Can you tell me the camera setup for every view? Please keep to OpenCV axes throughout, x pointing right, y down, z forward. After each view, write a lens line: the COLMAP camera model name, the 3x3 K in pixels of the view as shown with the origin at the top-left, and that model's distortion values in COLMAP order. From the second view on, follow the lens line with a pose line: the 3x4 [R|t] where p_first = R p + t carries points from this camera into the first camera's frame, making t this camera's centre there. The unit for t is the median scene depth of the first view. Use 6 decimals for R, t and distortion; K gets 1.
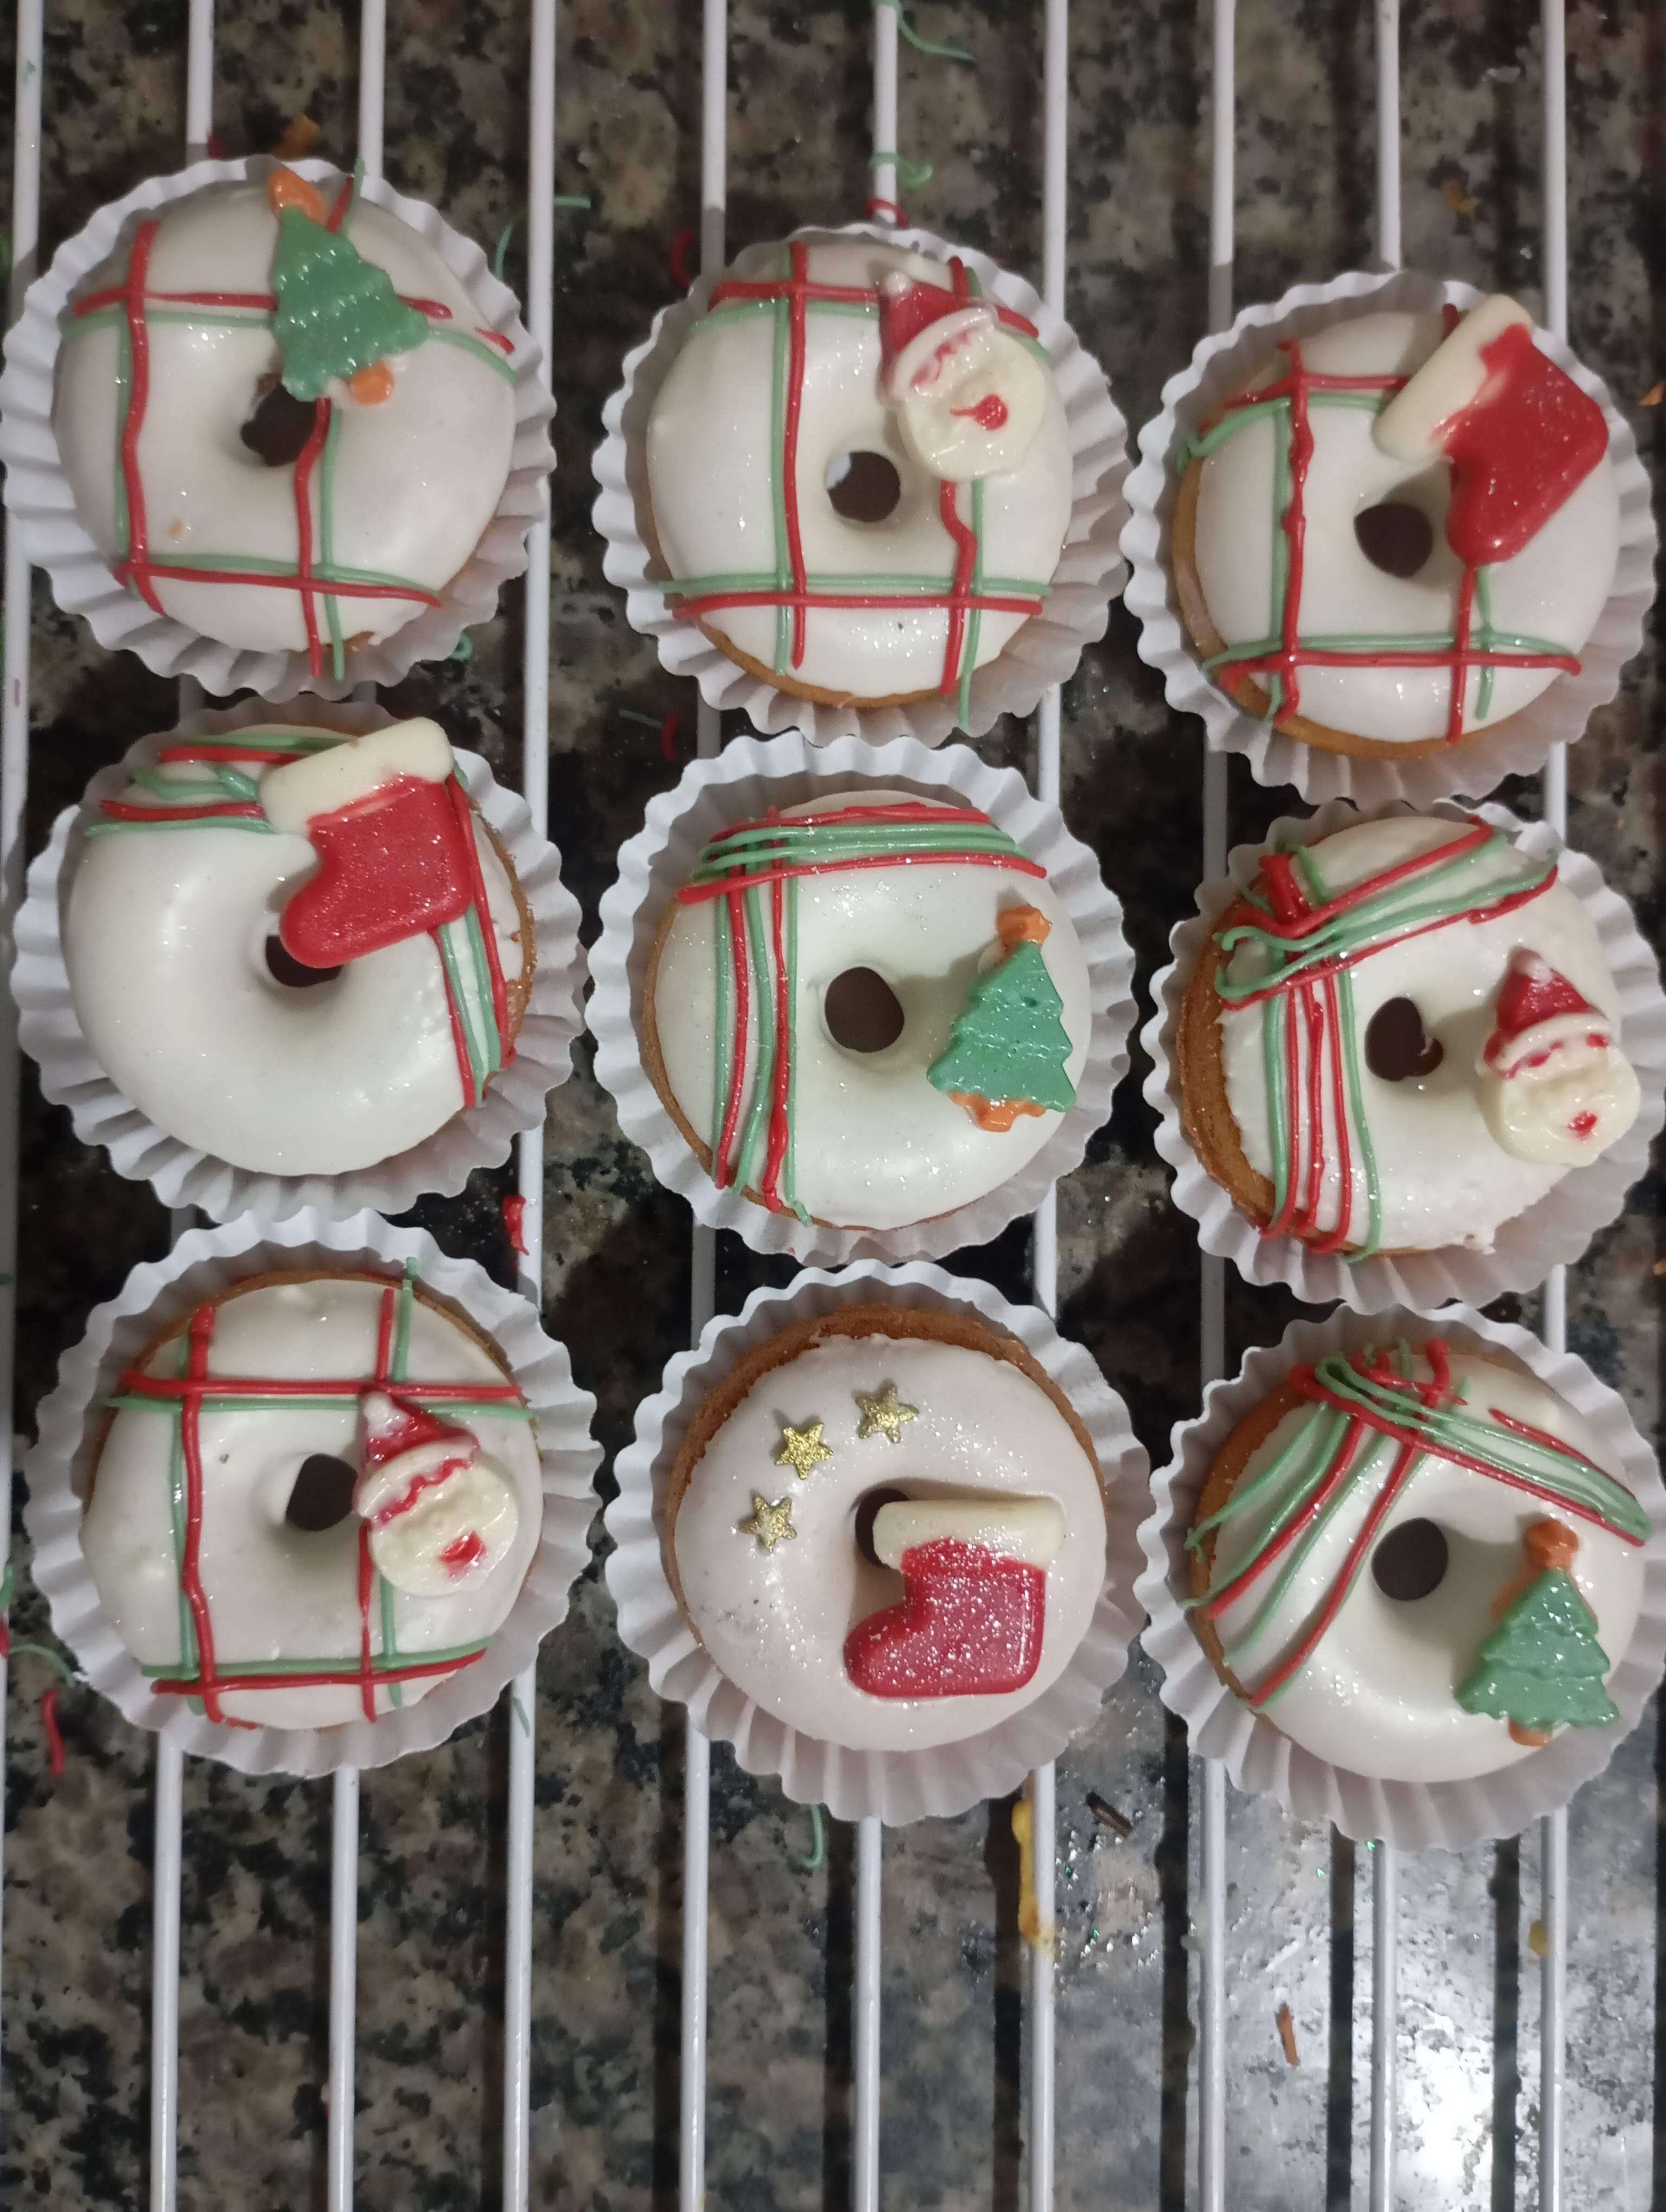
lens RADIAL K [[1962.7, 0, 824.9], [0, 1962.7, 1105.3], [0, 0, 1]] dist [0.044500, -0.111823]
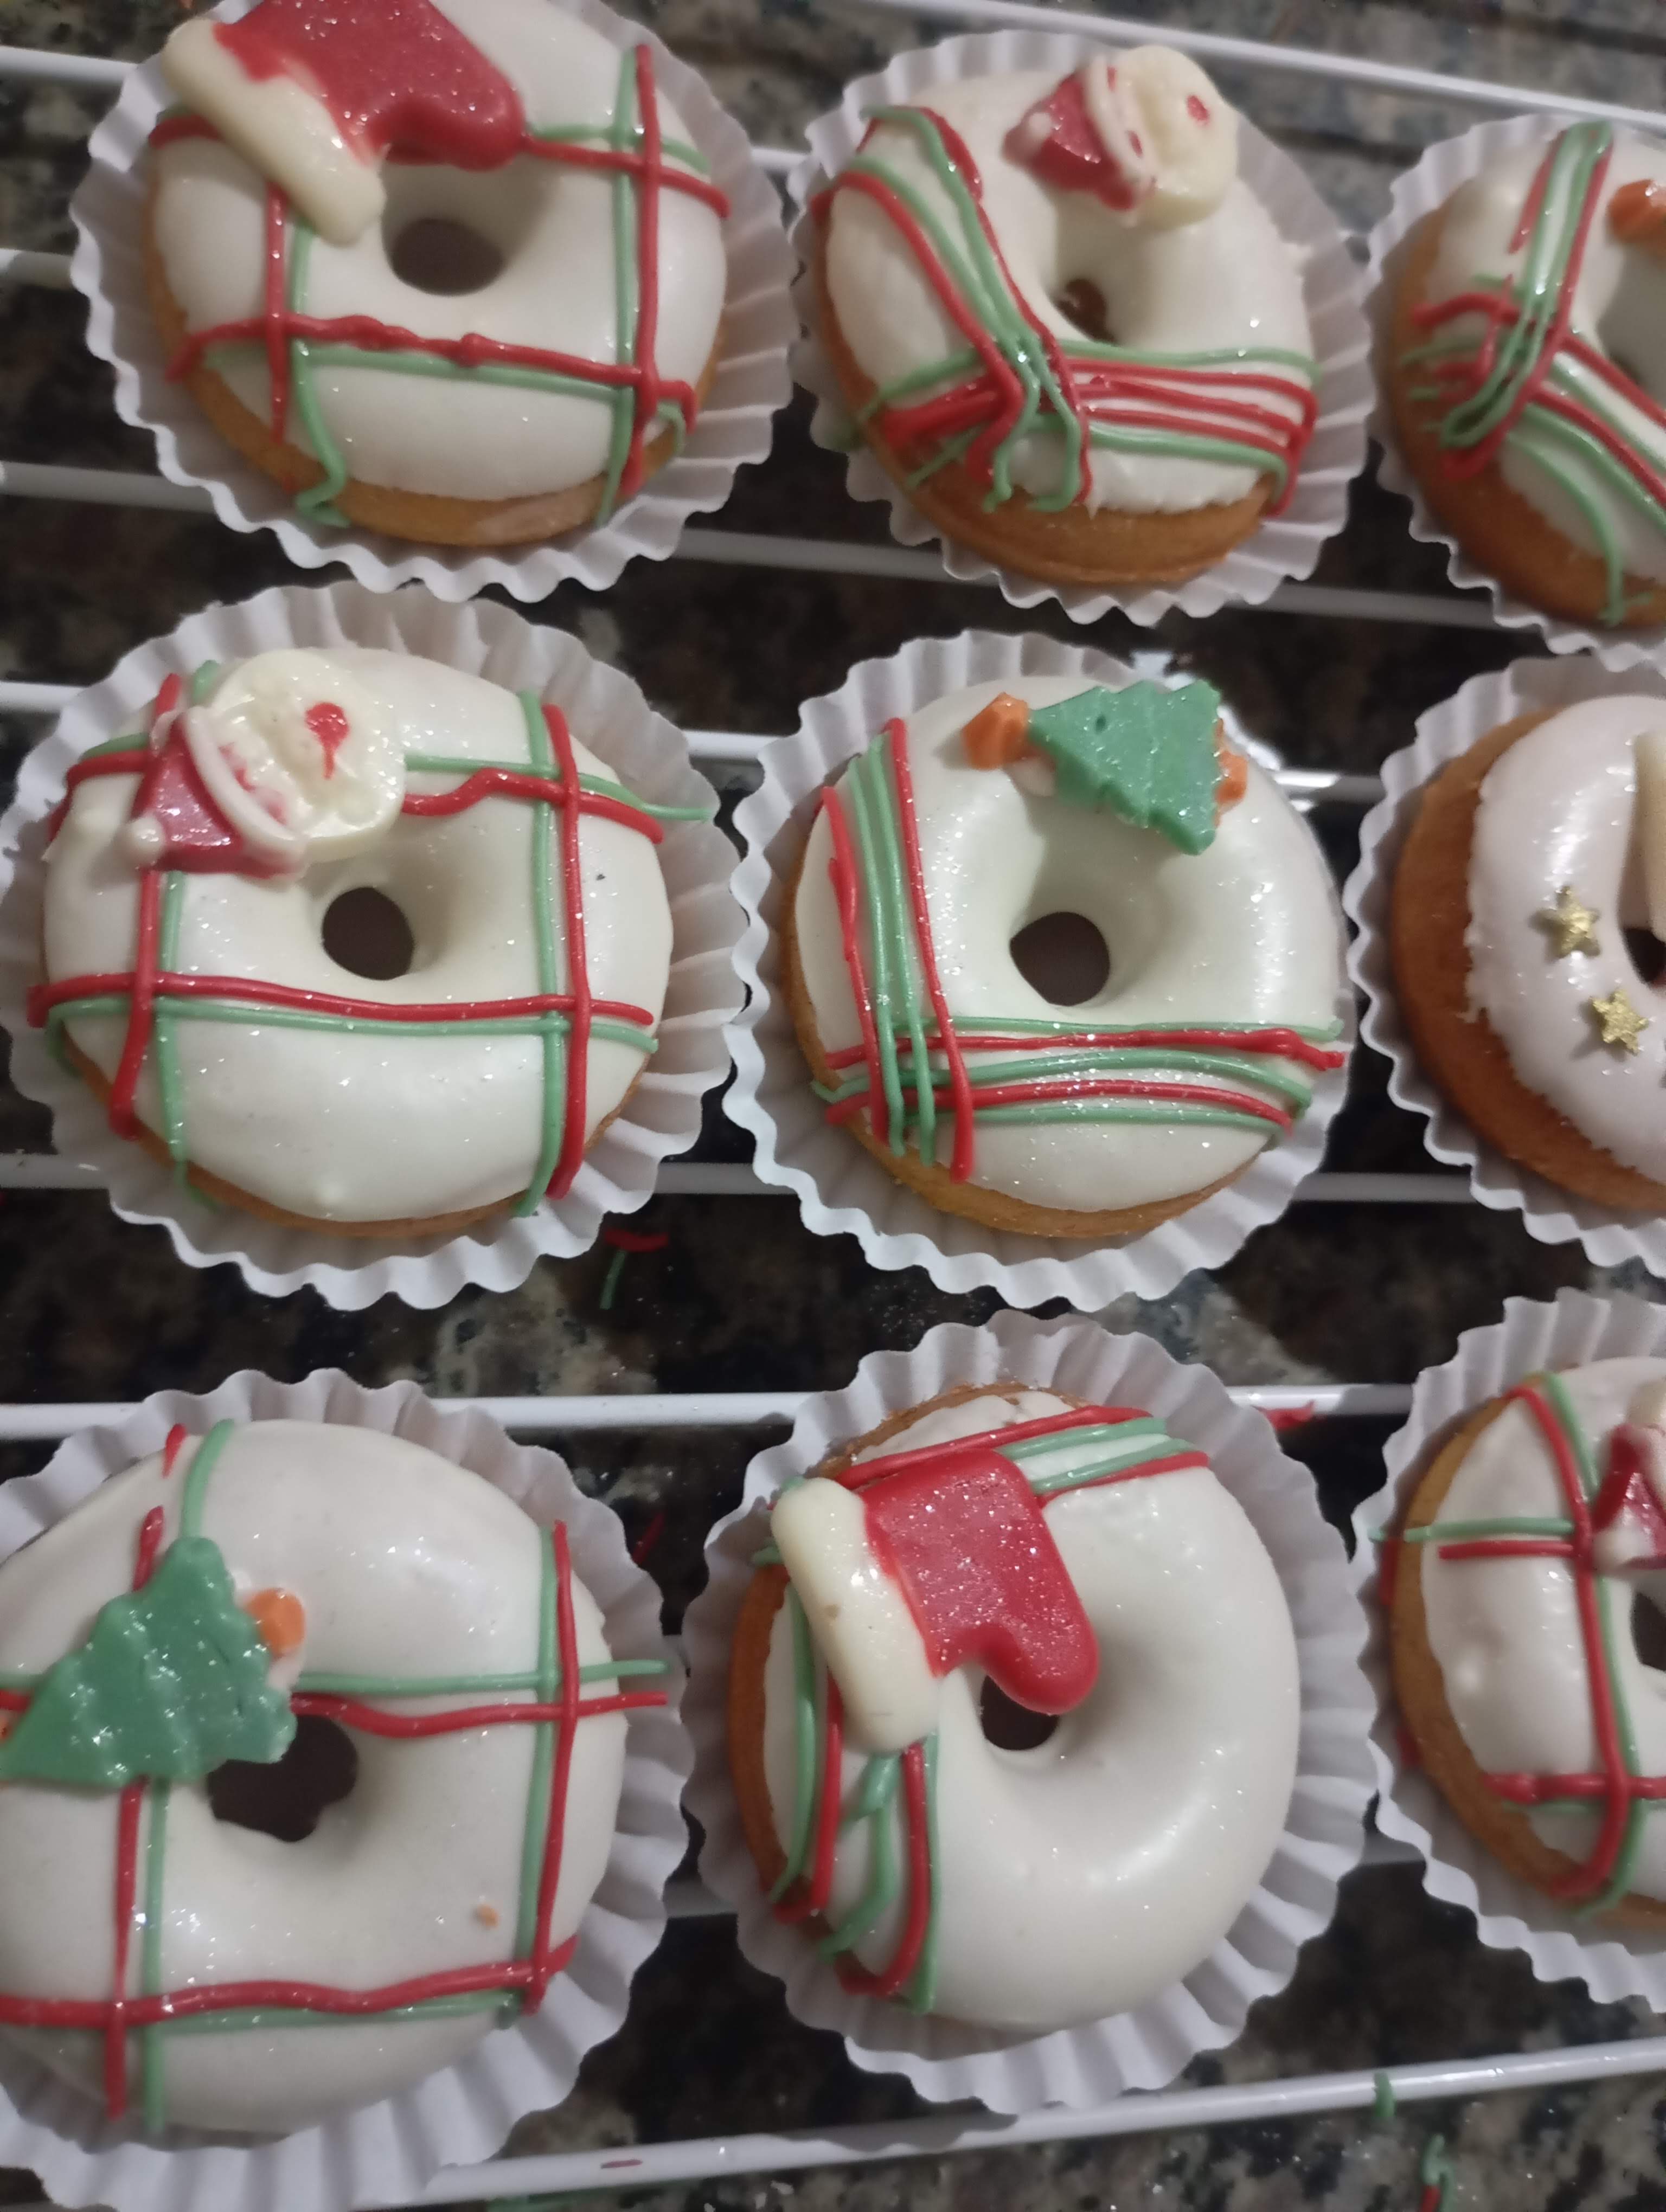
lens RADIAL K [[1962.7, 0, 830.1], [0, 1962.7, 1102.1], [0, 0, 1]] dist [0.044500, -0.111823]
pose [[-0.020829, -0.989991, 0.139588, -0.150441], [0.964222, 0.017015, 0.264551, -0.357549], [-0.264278, 0.140104, 0.954216, 0.292467]]
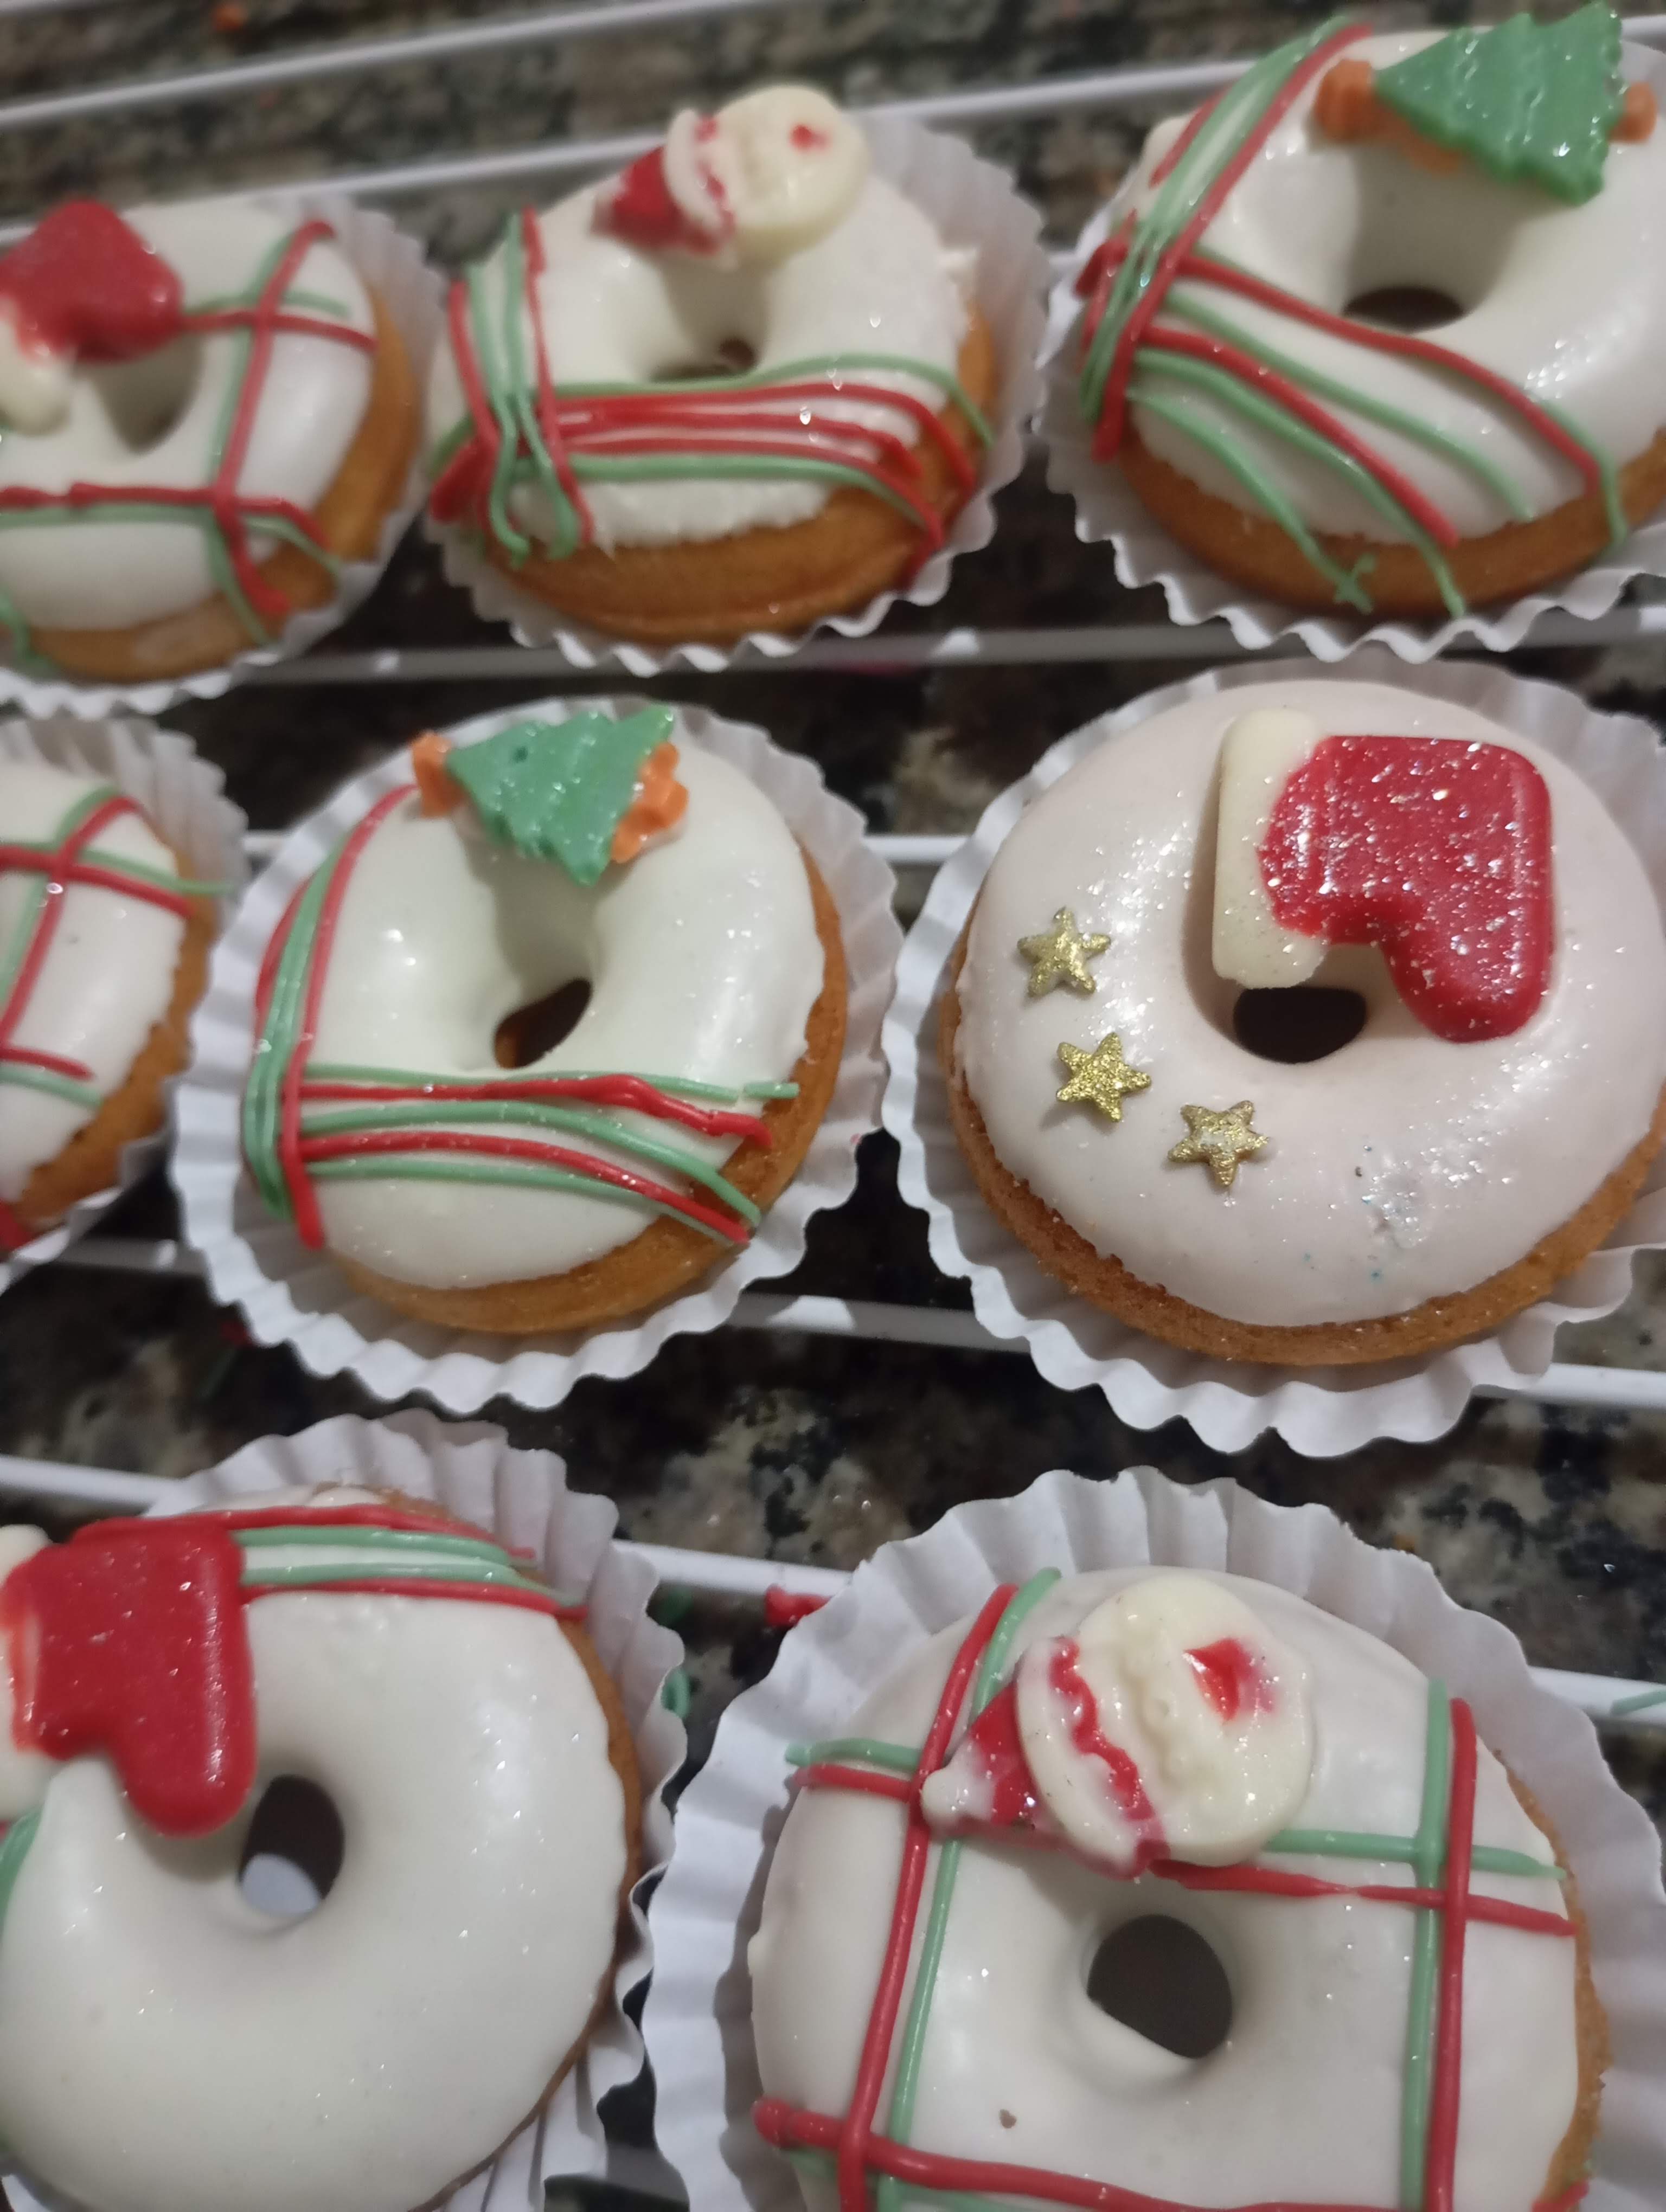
lens RADIAL K [[1962.7, 0, 833.8], [0, 1962.7, 1101.7], [0, 0, 1]] dist [0.044500, -0.111823]
pose [[0.143129, -0.946204, 0.290194, -0.202996], [0.948188, 0.047065, -0.314205, 0.282578], [0.283644, 0.320131, 0.903915, 0.415483]]
